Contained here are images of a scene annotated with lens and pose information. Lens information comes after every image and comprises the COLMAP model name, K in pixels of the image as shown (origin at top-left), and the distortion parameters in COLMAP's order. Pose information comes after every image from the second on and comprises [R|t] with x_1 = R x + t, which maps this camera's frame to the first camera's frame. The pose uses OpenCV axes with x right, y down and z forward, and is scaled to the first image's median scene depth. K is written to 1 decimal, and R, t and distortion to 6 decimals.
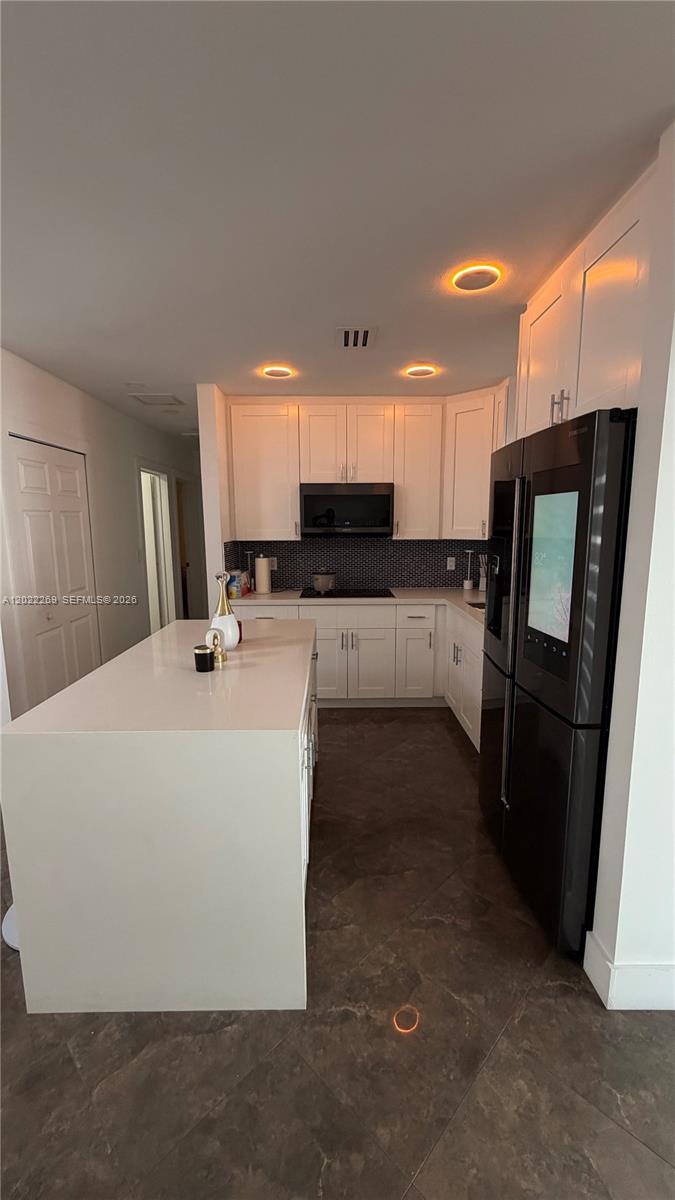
lens RADIAL K [[481.3, 0, 333.7], [0, 481.3, 598.9], [0, 0, 1]] dist [0.000400, -0.000197]
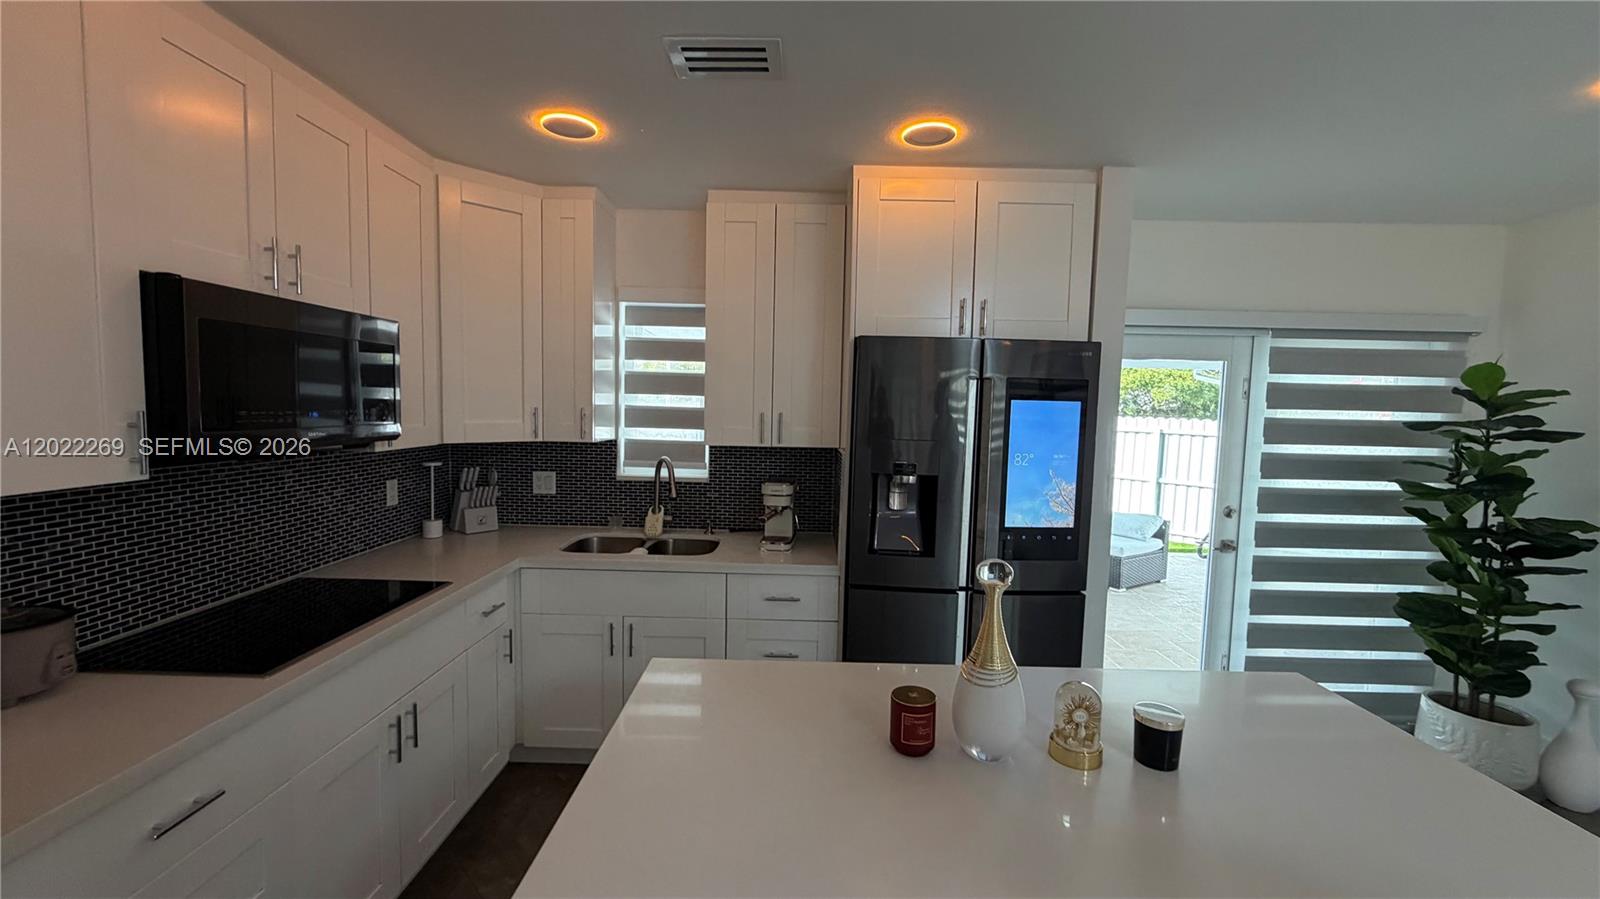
lens RADIAL K [[641.8, 0, 798.5], [0, 641.8, 454.6], [0, 0, 1]] dist [0.000400, -0.000197]
pose [[0.015302, -0.072294, 0.997266, -0.418918], [0.126123, 0.989556, 0.069800, -0.113962], [-0.991897, 0.124710, 0.024260, 0.630303]]
